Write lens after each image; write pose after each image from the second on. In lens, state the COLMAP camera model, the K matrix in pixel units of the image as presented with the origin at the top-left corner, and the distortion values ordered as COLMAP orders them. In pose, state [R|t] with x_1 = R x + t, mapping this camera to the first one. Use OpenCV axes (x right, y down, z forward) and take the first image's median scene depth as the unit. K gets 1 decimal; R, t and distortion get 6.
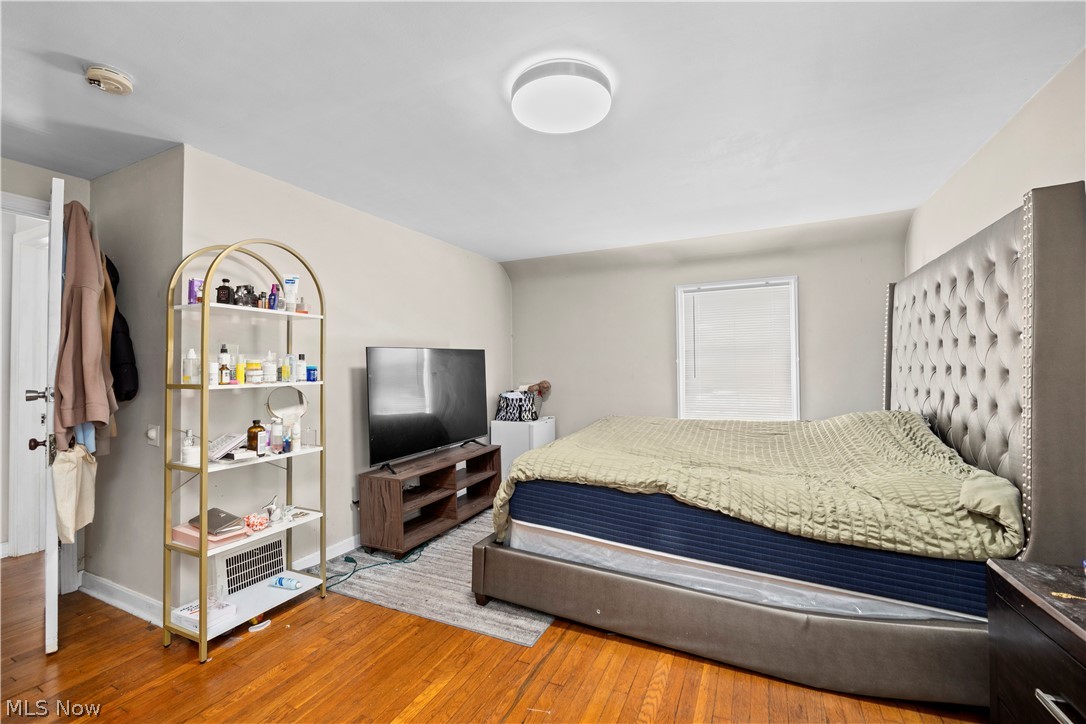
lens RADIAL K [[456.7, 0, 543.0], [0, 456.7, 362.0], [0, 0, 1]] dist [-0.012777, 0.000104]
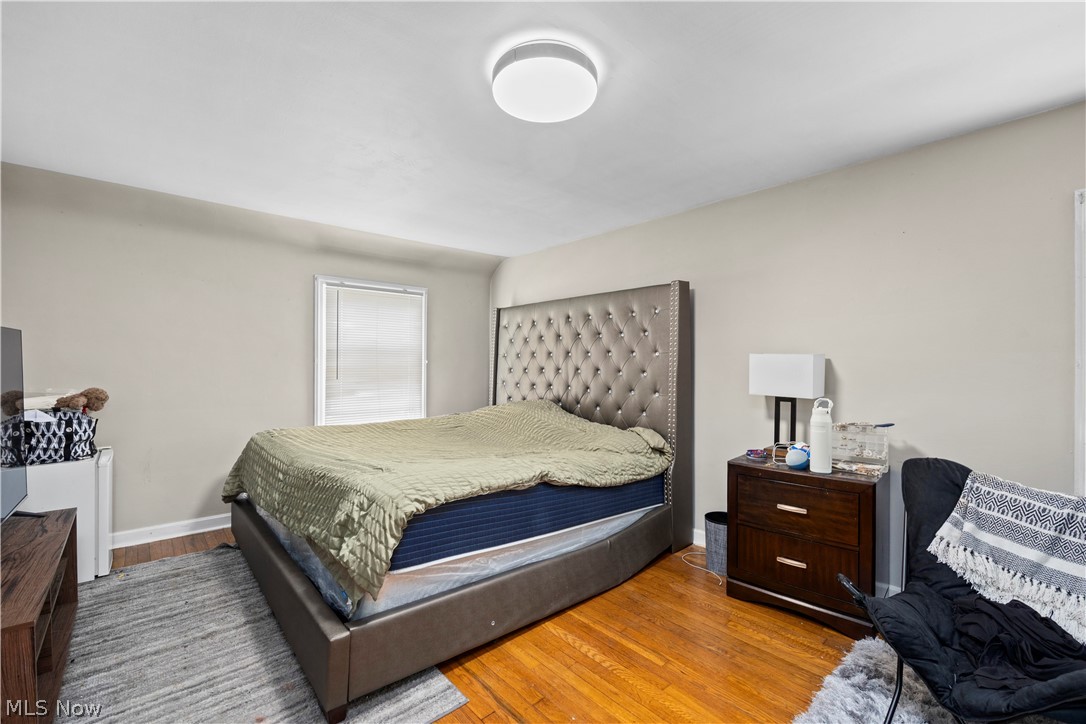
lens RADIAL K [[456.7, 0, 543.0], [0, 456.7, 362.0], [0, 0, 1]] dist [-0.012777, 0.000104]
pose [[0.390521, 0.017877, 0.920420, -0.689775], [-0.018738, 0.999759, -0.011468, 0.005387], [-0.920403, -0.012768, 0.390762, 0.503531]]
